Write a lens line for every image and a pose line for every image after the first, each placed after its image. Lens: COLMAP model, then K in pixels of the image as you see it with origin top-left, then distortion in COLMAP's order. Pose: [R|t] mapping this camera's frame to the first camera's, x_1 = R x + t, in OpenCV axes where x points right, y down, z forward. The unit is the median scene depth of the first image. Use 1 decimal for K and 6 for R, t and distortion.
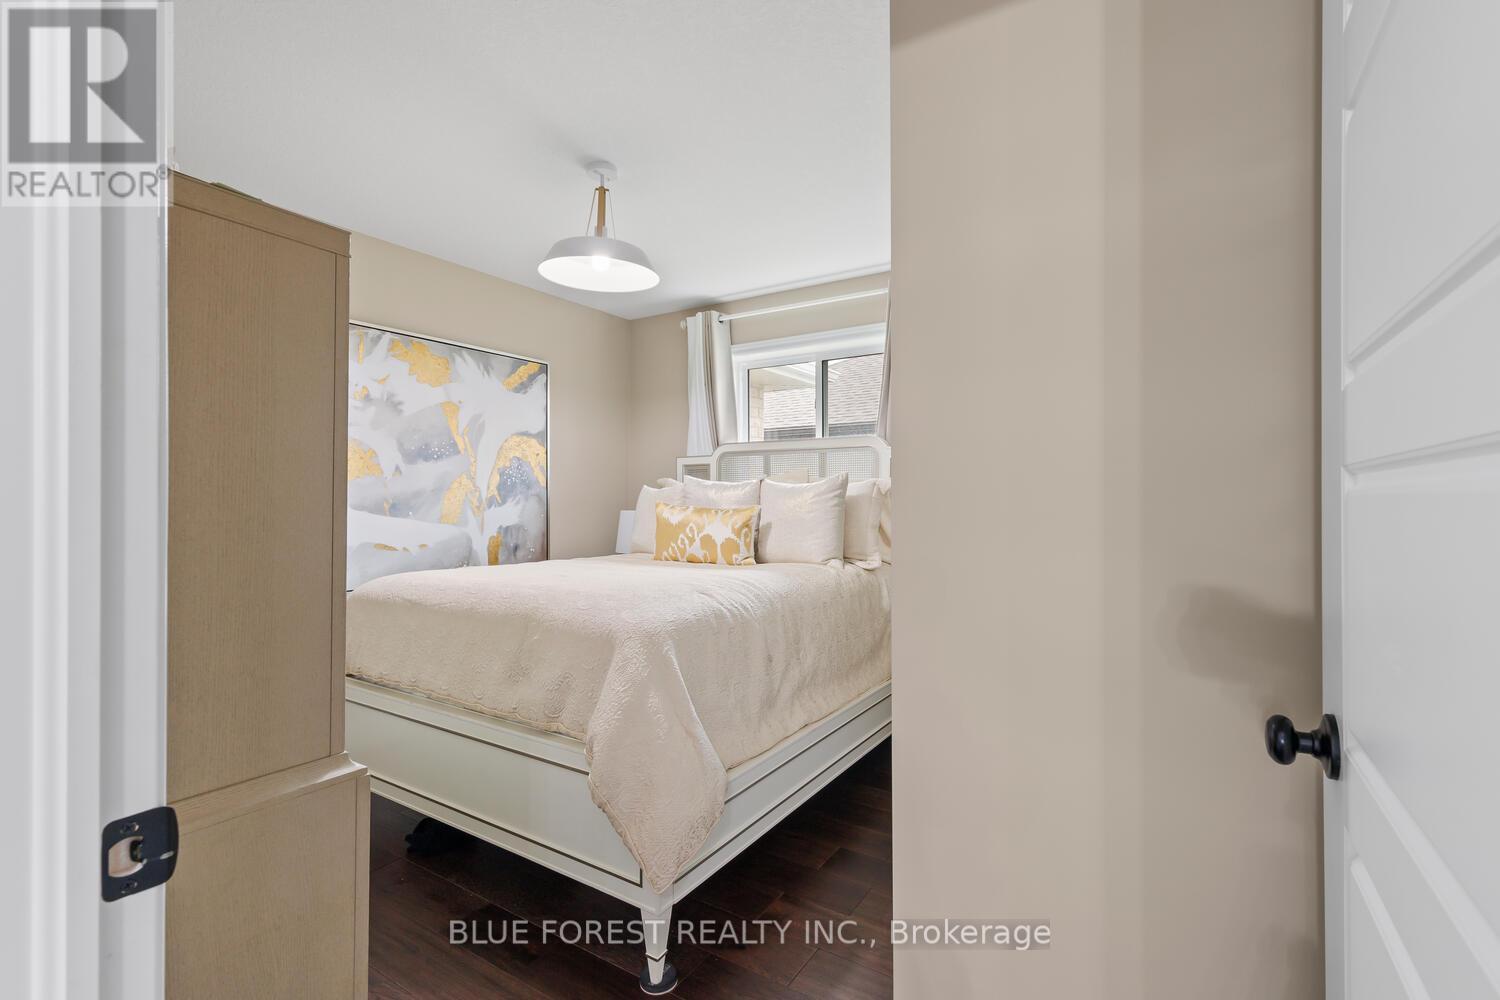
lens RADIAL K [[683.7, 0, 745.7], [0, 683.7, 500.0], [0, 0, 1]] dist [0.011658, -0.000429]
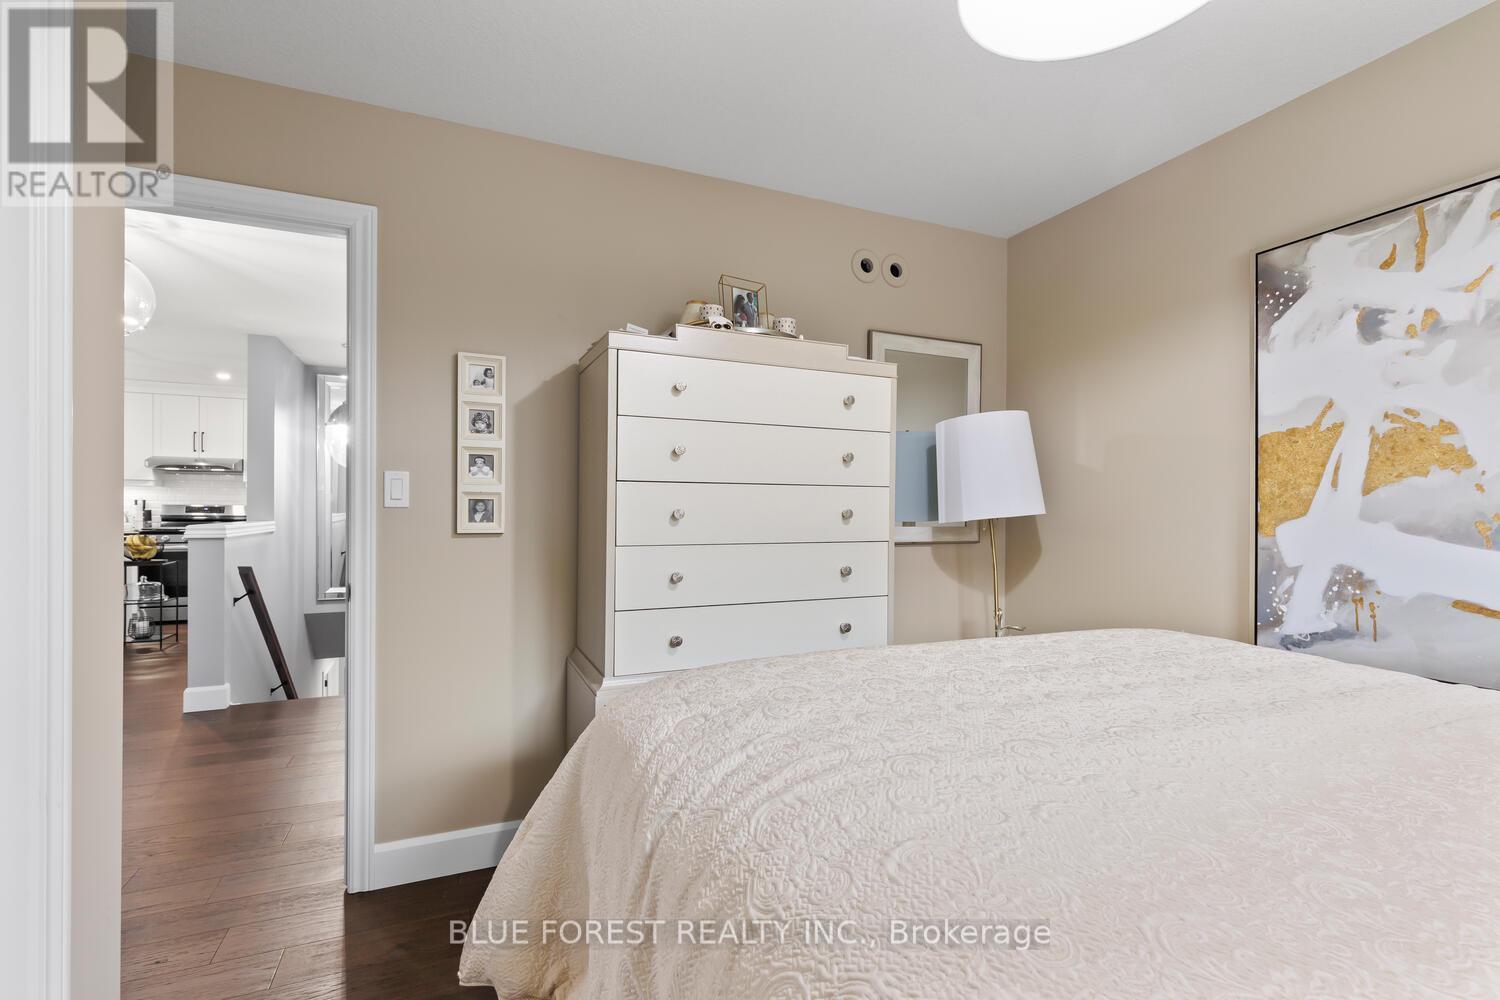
lens RADIAL K [[683.7, 0, 745.7], [0, 683.7, 500.0], [0, 0, 1]] dist [0.011658, -0.000429]
pose [[-0.555468, -0.008756, -0.831492, 0.186777], [-0.001761, 0.999955, -0.009353, -0.006225], [0.831536, -0.003731, -0.555458, 0.776854]]
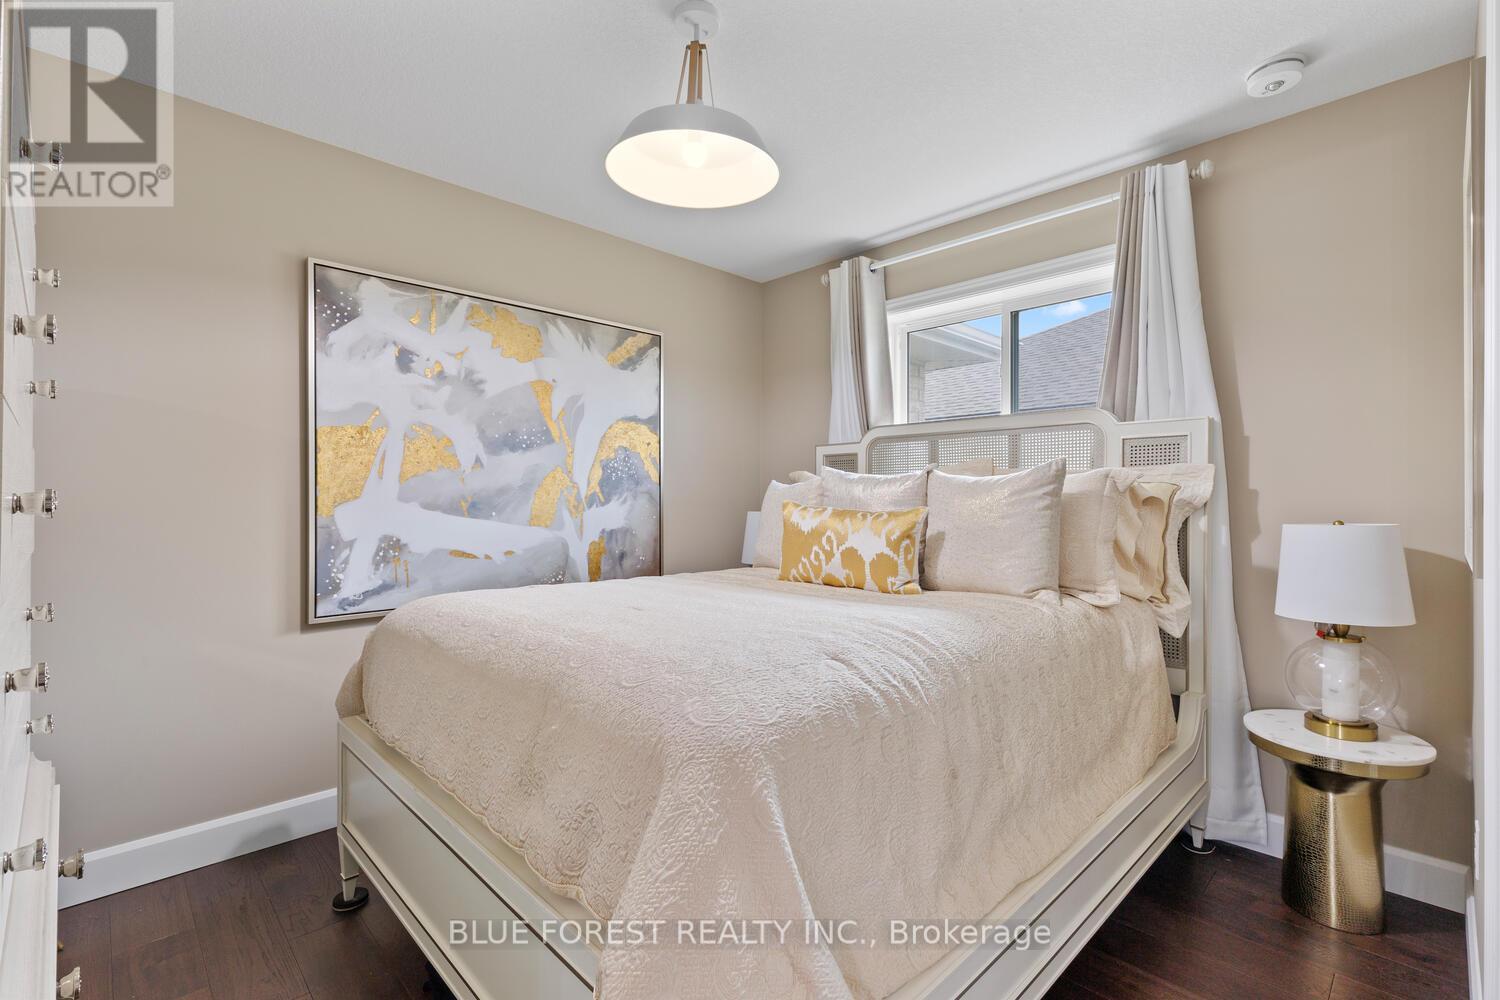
lens RADIAL K [[683.7, 0, 745.7], [0, 683.7, 500.0], [0, 0, 1]] dist [0.011658, -0.000429]
pose [[0.975594, 0.003594, -0.219555, -0.006134], [-0.003240, 0.999993, 0.001972, -0.000124], [0.219560, -0.001212, 0.975598, 0.245504]]
